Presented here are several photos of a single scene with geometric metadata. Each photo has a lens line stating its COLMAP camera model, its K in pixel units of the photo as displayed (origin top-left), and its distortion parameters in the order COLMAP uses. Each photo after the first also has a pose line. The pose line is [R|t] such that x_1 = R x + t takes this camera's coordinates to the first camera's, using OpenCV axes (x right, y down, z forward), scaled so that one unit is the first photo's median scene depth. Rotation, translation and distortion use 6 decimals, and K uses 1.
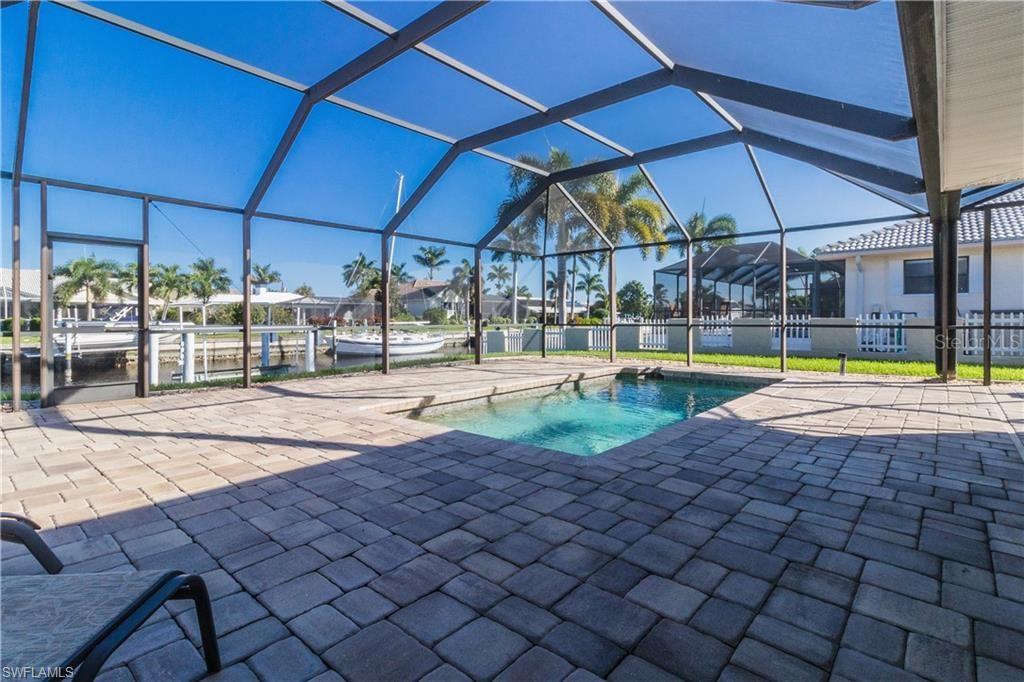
lens RADIAL K [[476.1, 0, 497.5], [0, 476.1, 317.8], [0, 0, 1]] dist [0.003643, -0.000121]
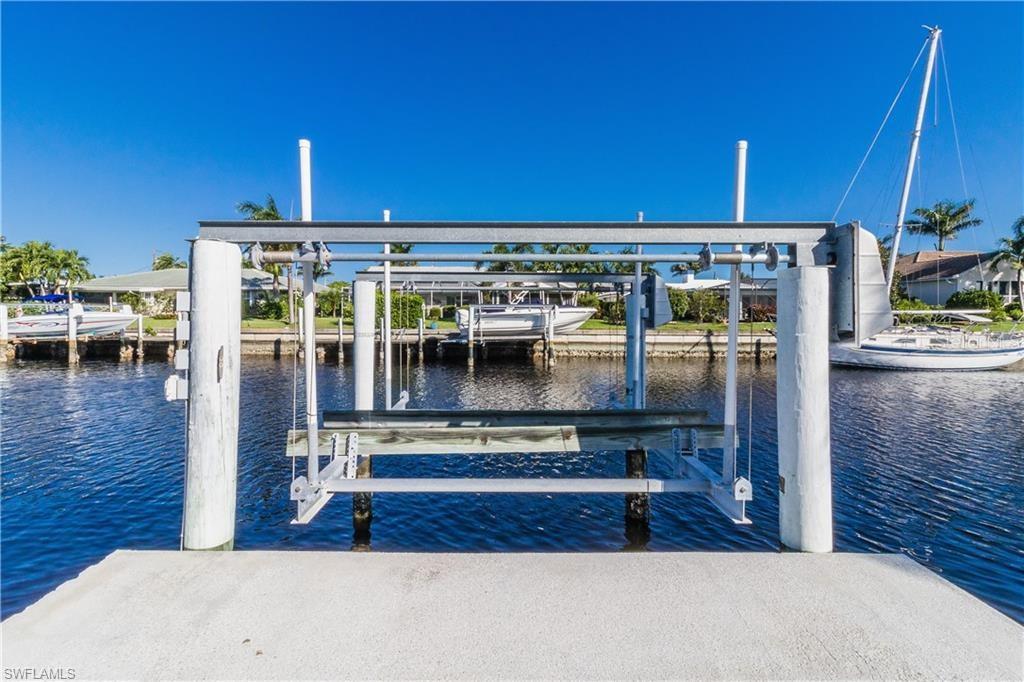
lens RADIAL K [[476.1, 0, 505.4], [0, 476.1, 314.1], [0, 0, 1]] dist [0.003643, -0.000121]
pose [[0.668182, -0.001468, -0.743996, -0.111576], [-0.003872, 0.999978, -0.005450, 0.017816], [0.743988, 0.006522, 0.668161, 0.259962]]
